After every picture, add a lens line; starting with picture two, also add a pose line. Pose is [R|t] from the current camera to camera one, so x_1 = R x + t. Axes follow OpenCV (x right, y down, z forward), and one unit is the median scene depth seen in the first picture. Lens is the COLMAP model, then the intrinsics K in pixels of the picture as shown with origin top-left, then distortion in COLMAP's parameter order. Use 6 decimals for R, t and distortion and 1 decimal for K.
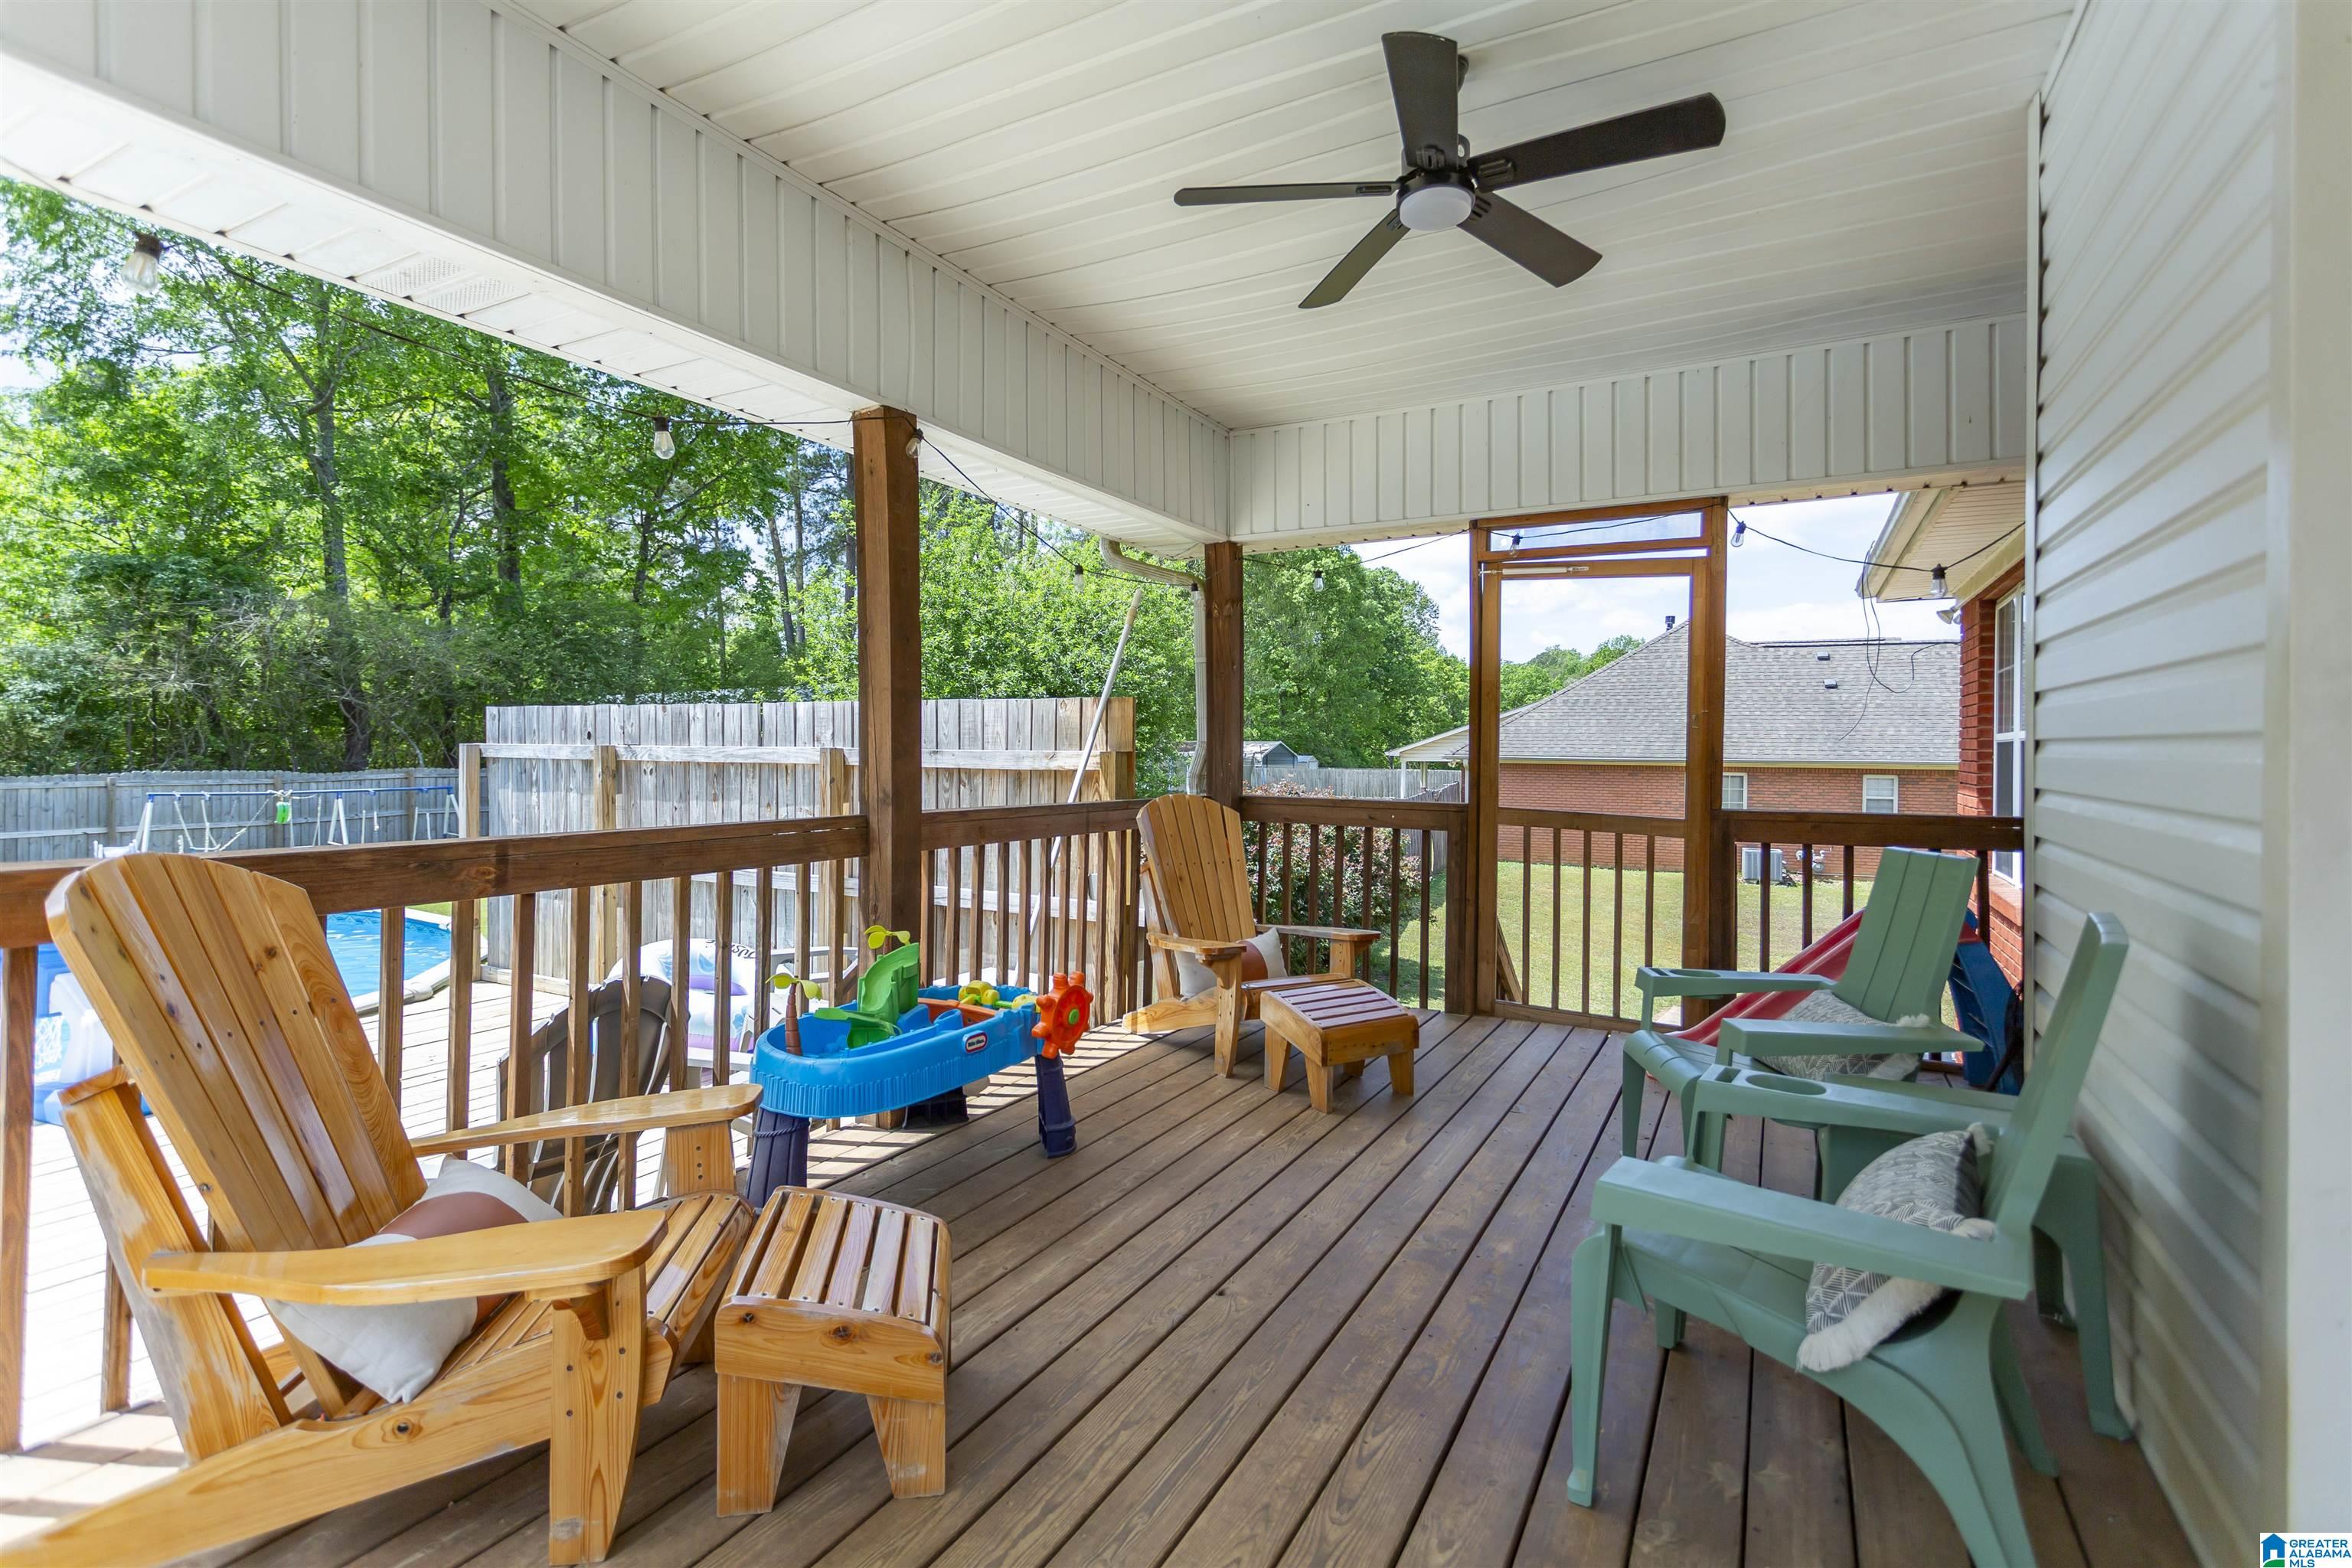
lens RADIAL K [[1122.8, 0, 1170.6], [0, 1122.8, 751.7], [0, 0, 1]] dist [0.002881, -0.000160]
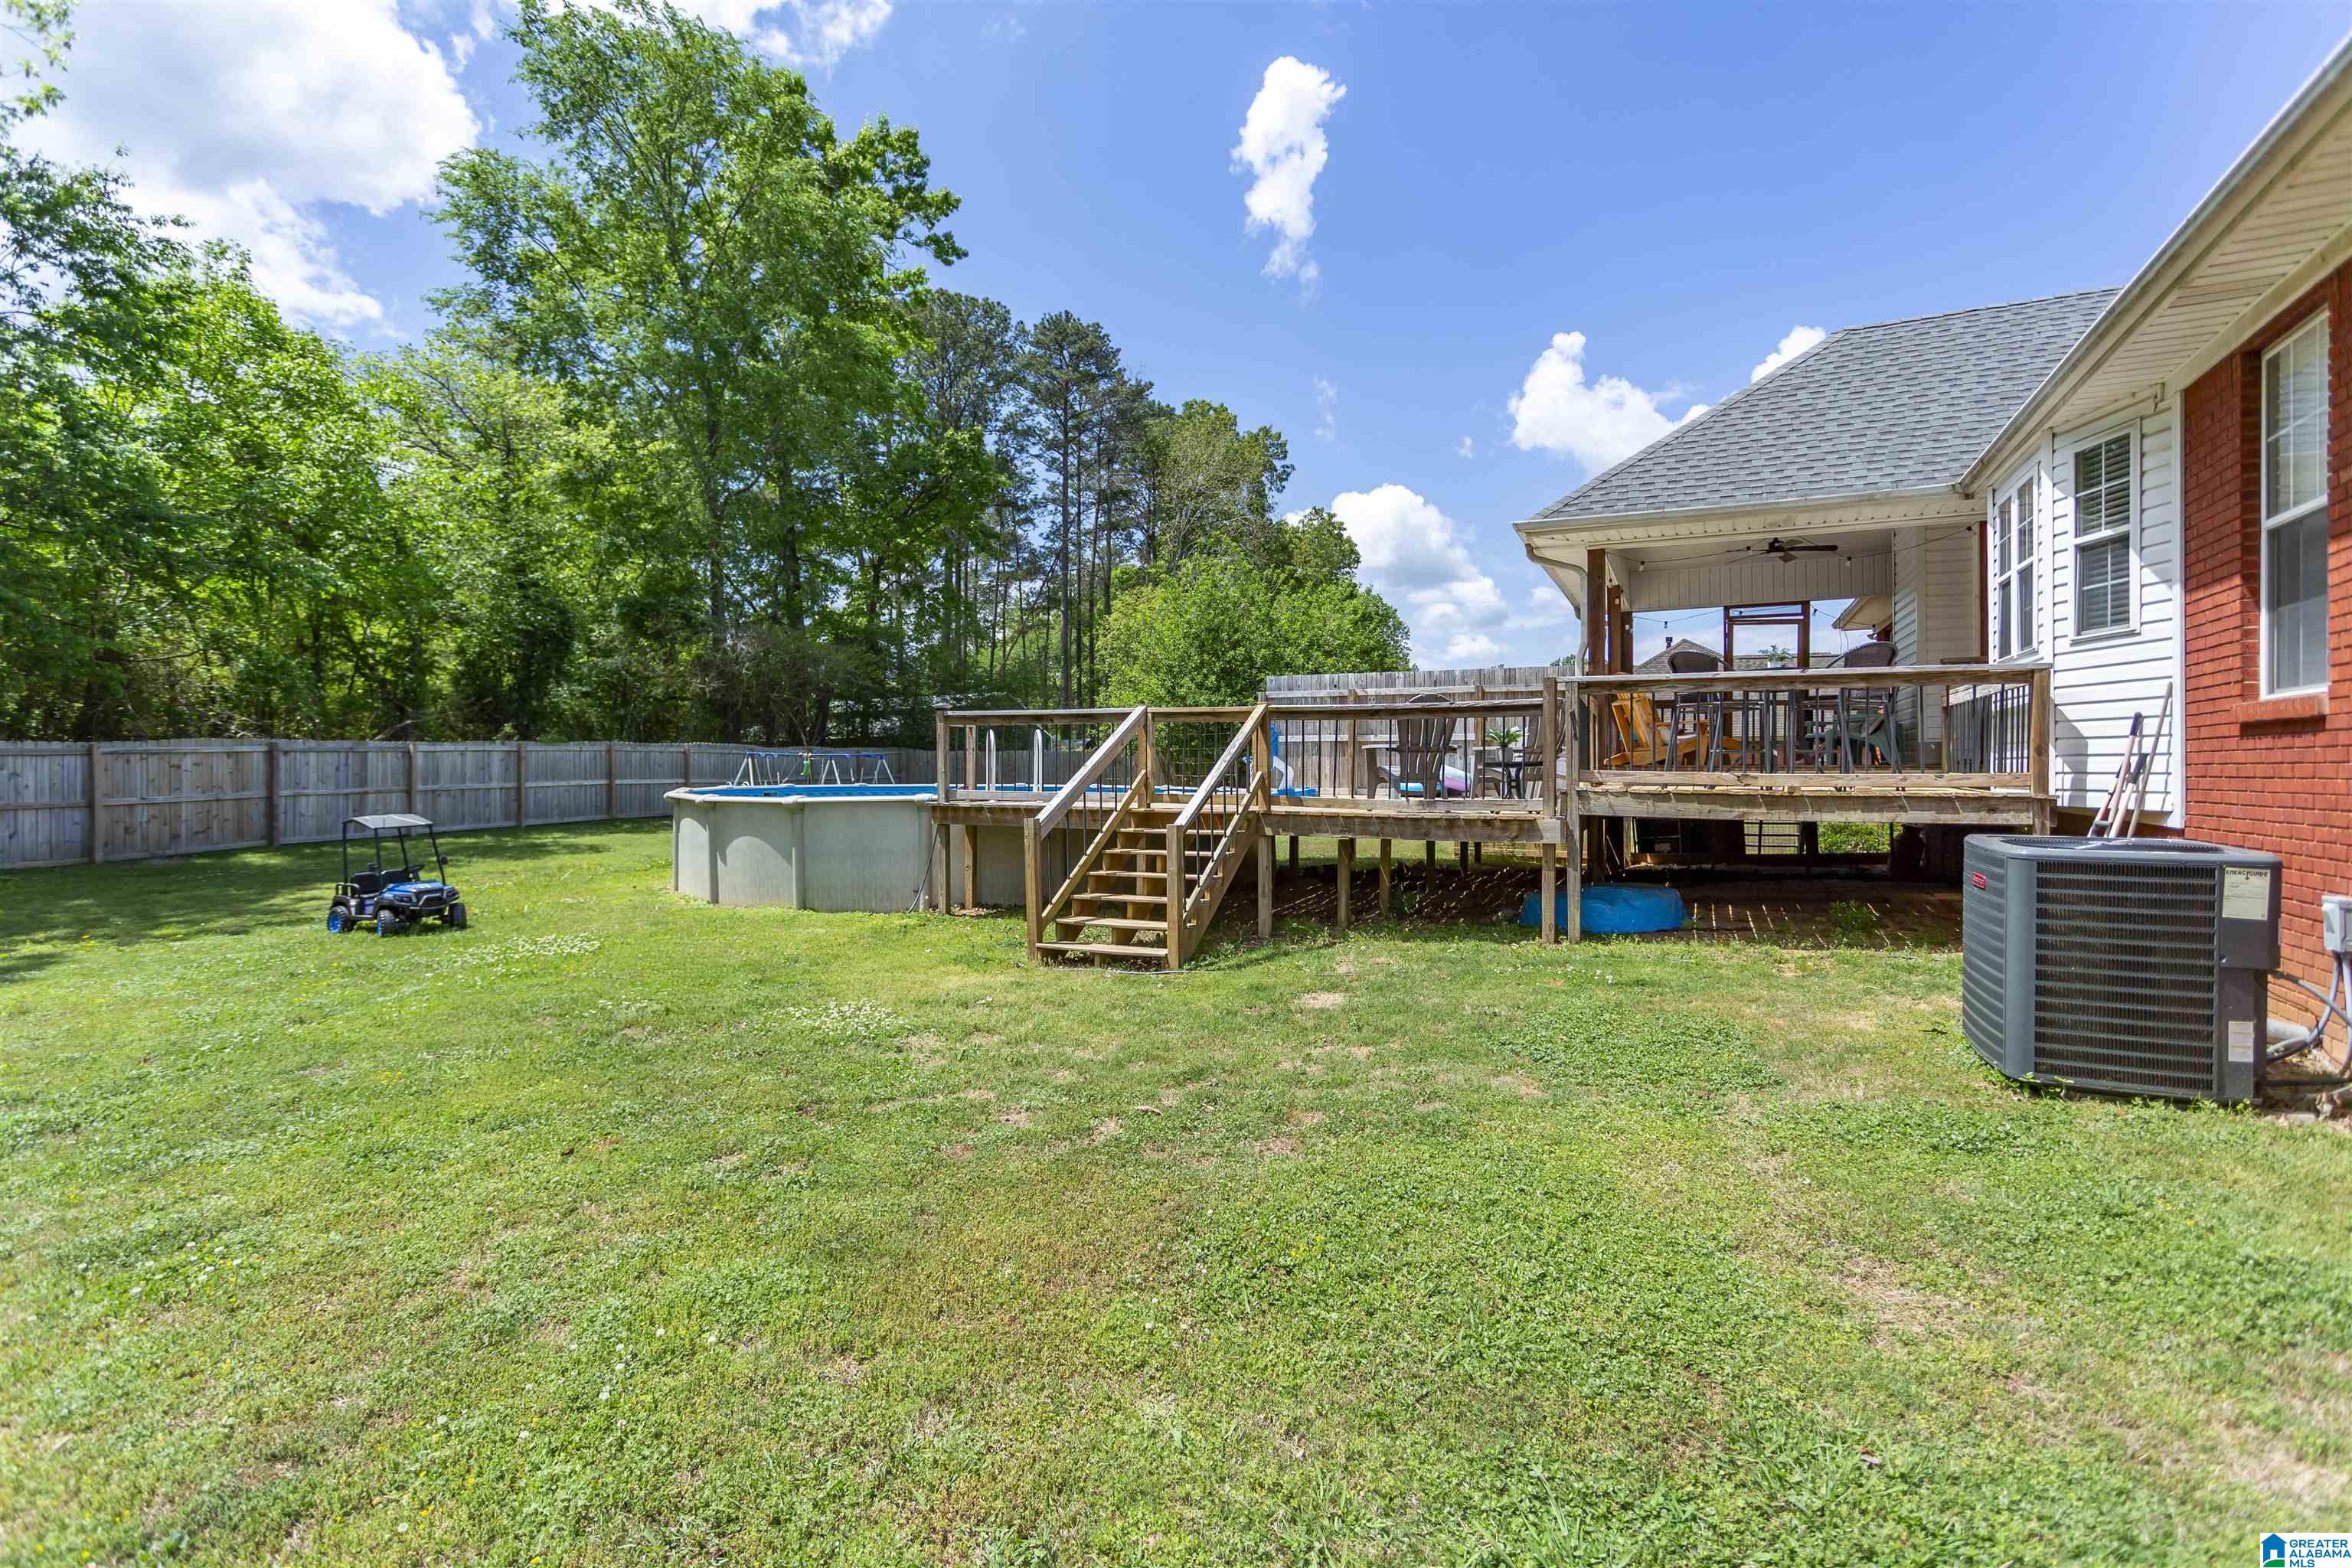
lens RADIAL K [[1122.8, 0, 1173.4], [0, 1122.8, 749.7], [0, 0, 1]] dist [0.002881, -0.000160]
pose [[0.998702, -0.006334, 0.050530, -1.087244], [0.007393, 0.999757, -0.020788, 0.186953], [-0.050386, 0.021134, 0.998506, -1.545776]]
